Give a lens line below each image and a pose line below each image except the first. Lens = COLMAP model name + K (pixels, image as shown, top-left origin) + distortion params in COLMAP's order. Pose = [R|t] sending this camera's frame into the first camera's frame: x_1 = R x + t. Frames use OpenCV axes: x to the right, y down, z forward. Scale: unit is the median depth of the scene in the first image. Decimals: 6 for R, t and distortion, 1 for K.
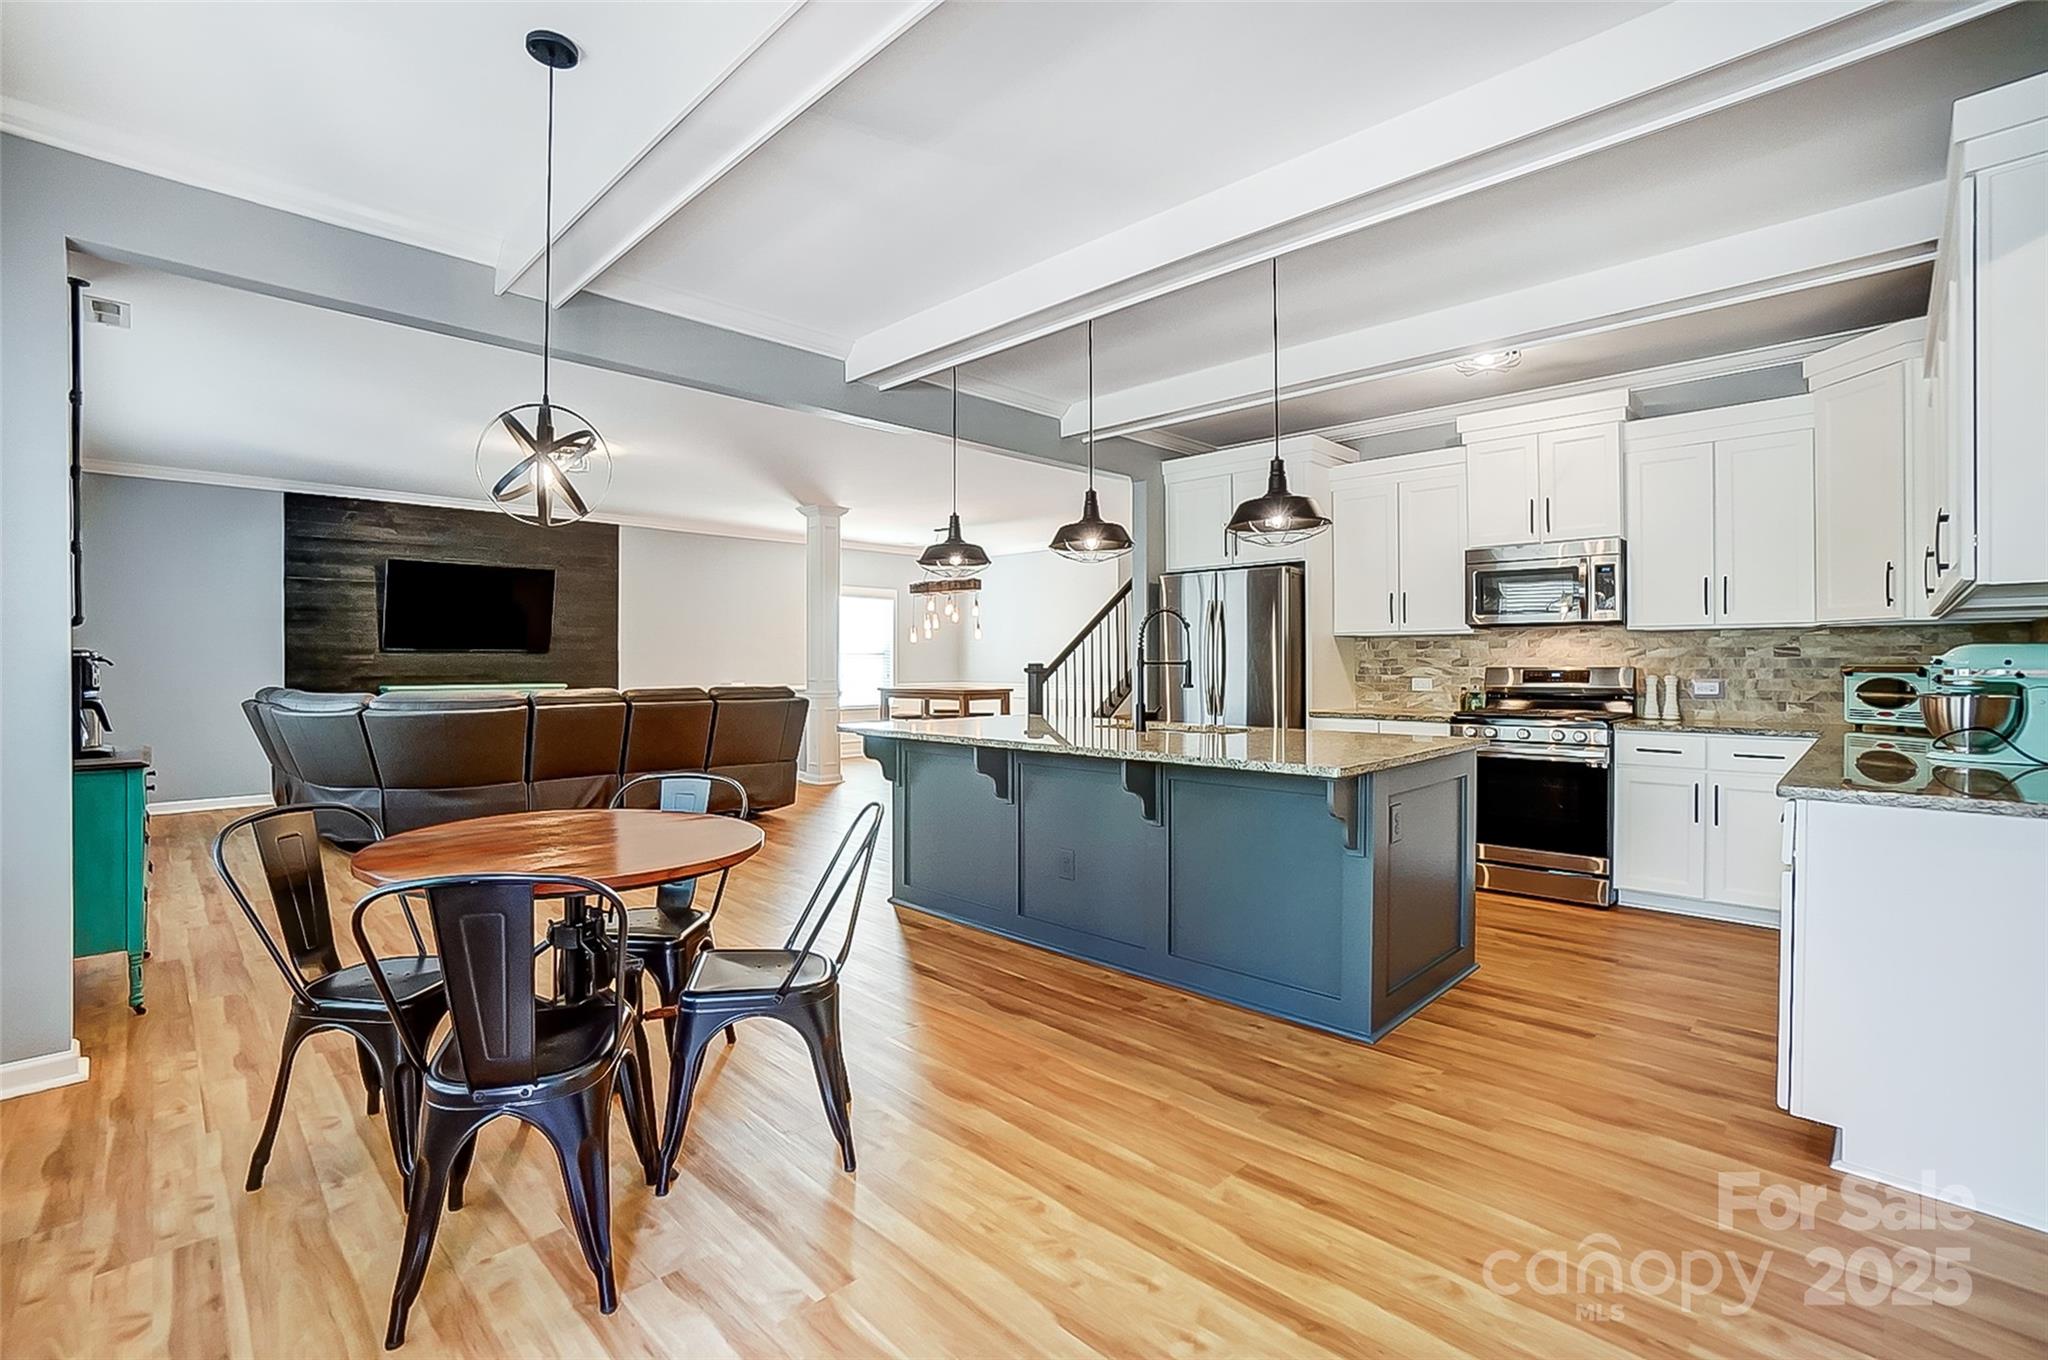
lens RADIAL K [[914.6, 0, 1023.8], [0, 914.6, 662.0], [0, 0, 1]] dist [-0.063067, 0.021586]
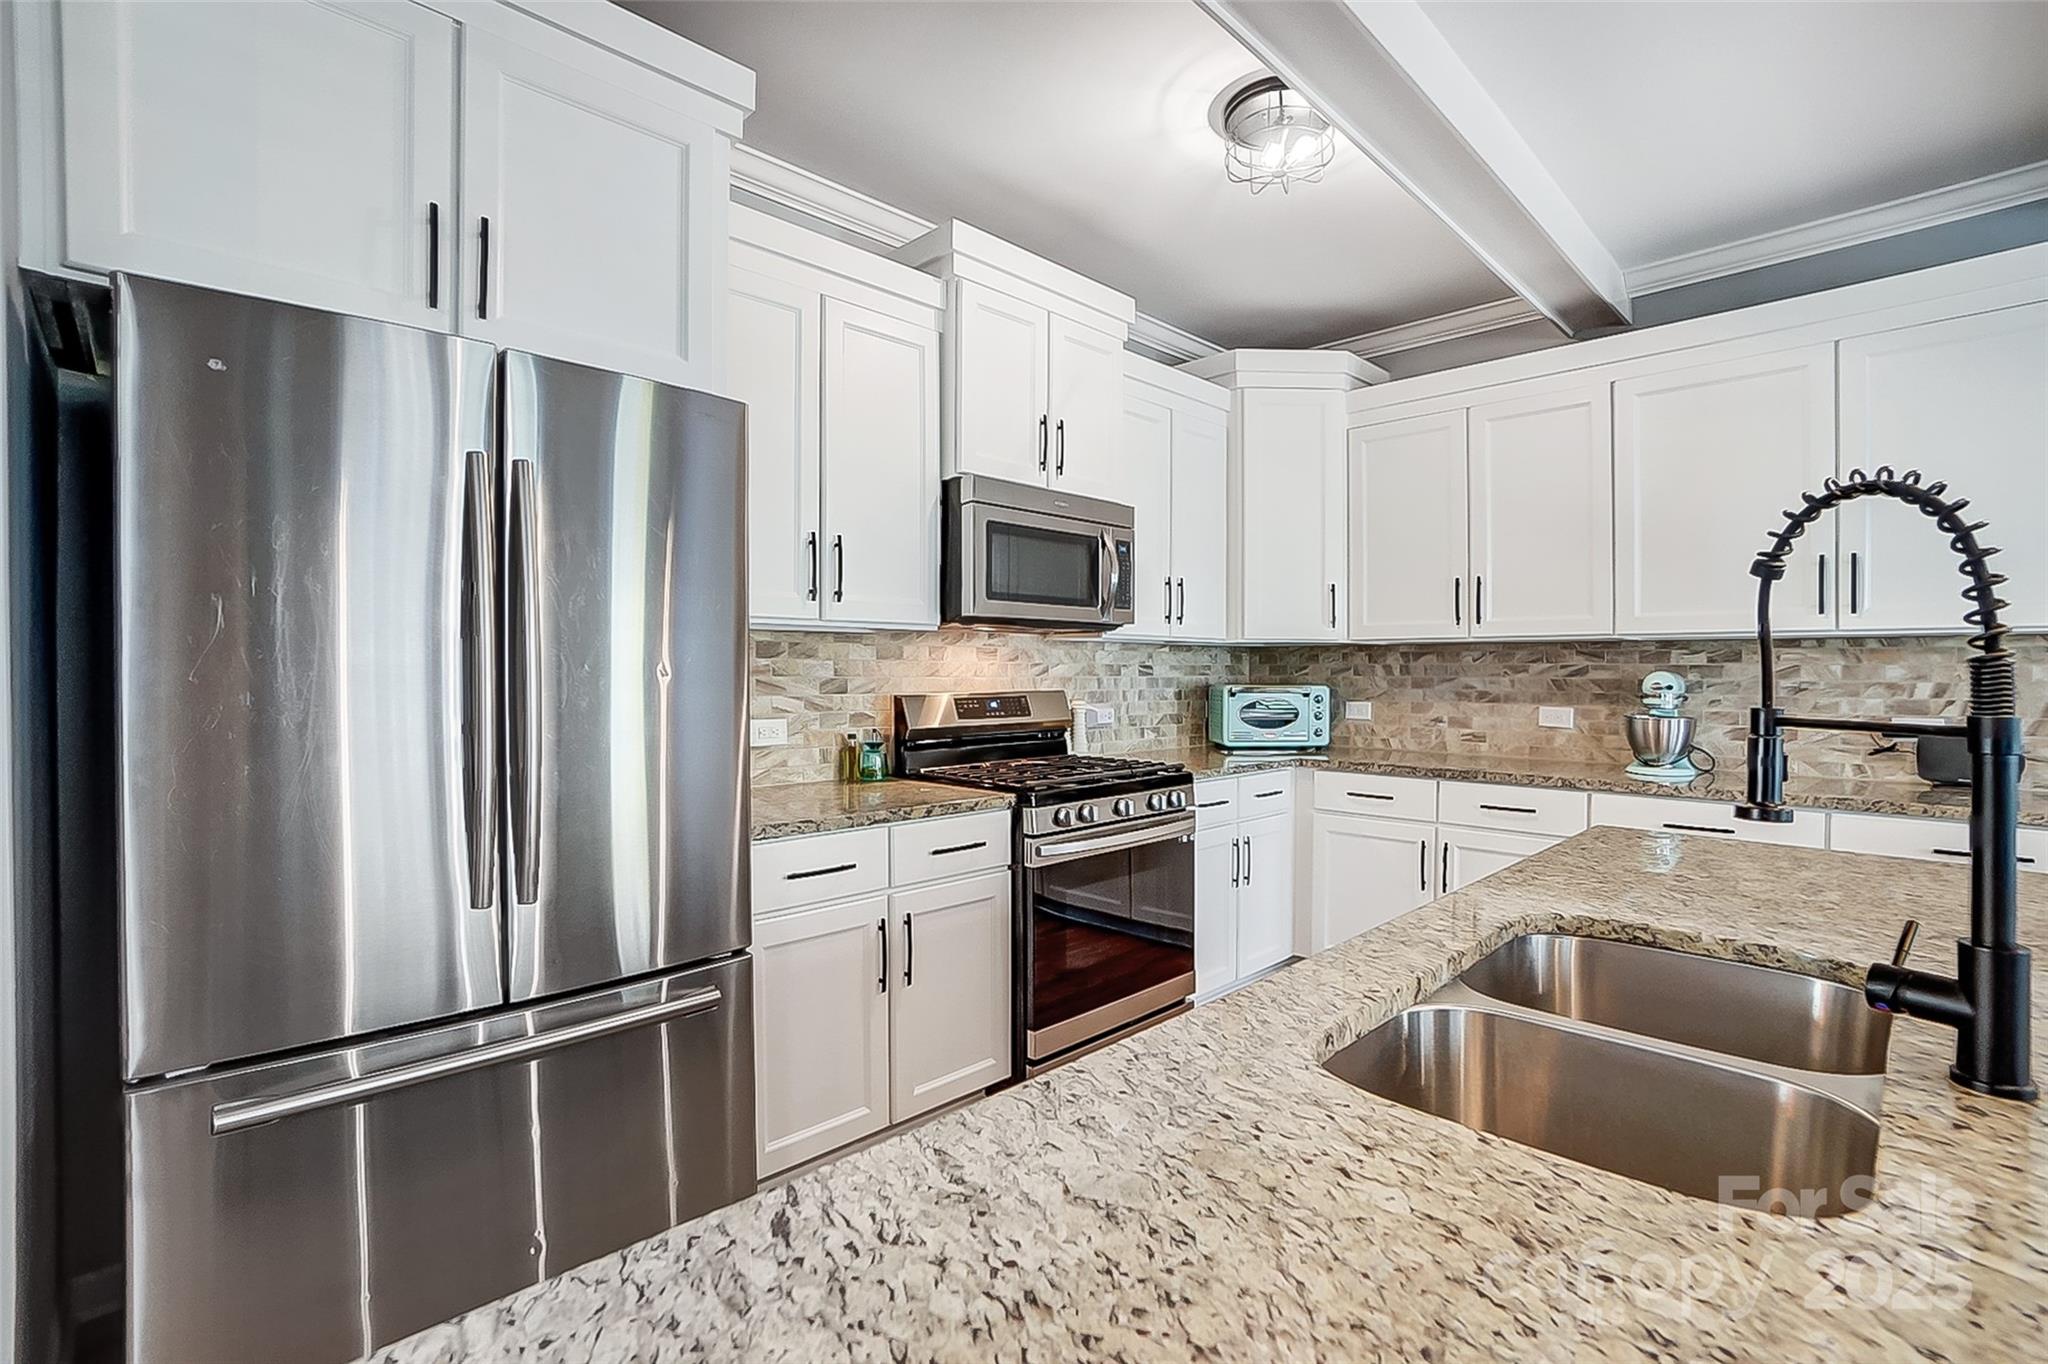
lens RADIAL K [[931.5, 0, 1029.3], [0, 931.5, 676.7], [0, 0, 1]] dist [-0.059450, 0.021735]
pose [[0.015503, -0.006919, 0.999856, -0.061040], [-0.004472, 0.999966, 0.006989, -0.010704], [-0.999870, -0.004580, 0.015472, 1.047912]]
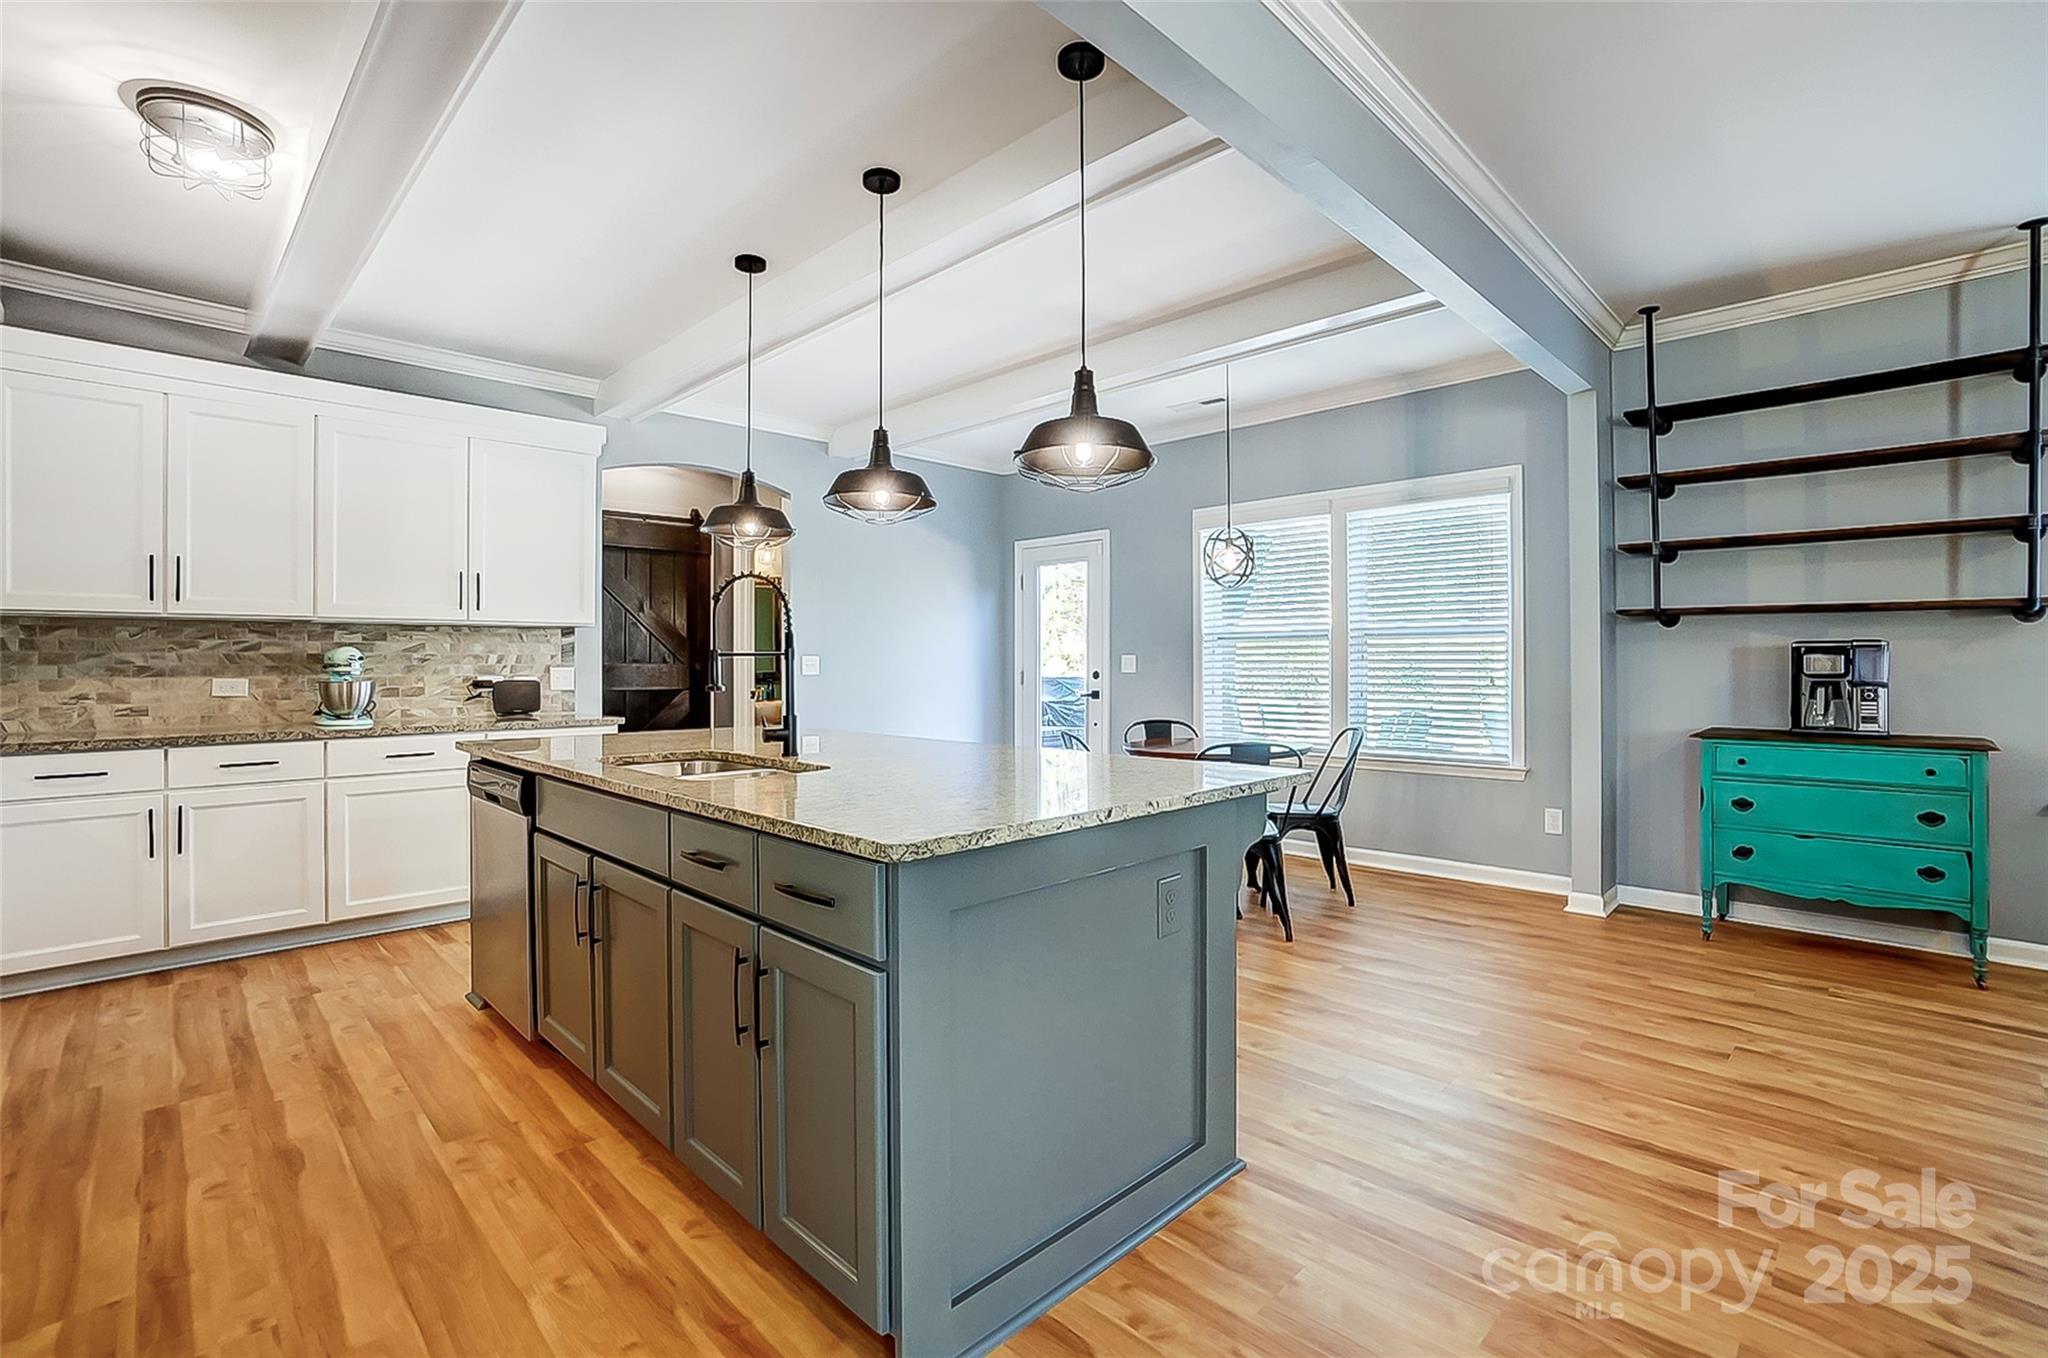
lens RADIAL K [[914.6, 0, 1023.8], [0, 914.6, 661.0], [0, 0, 1]] dist [-0.063067, 0.021586]
pose [[-0.999949, 0.004511, 0.009059, -0.041683], [0.004499, 0.999989, -0.001401, 0.006598], [-0.009065, -0.001360, -0.999958, 1.451106]]
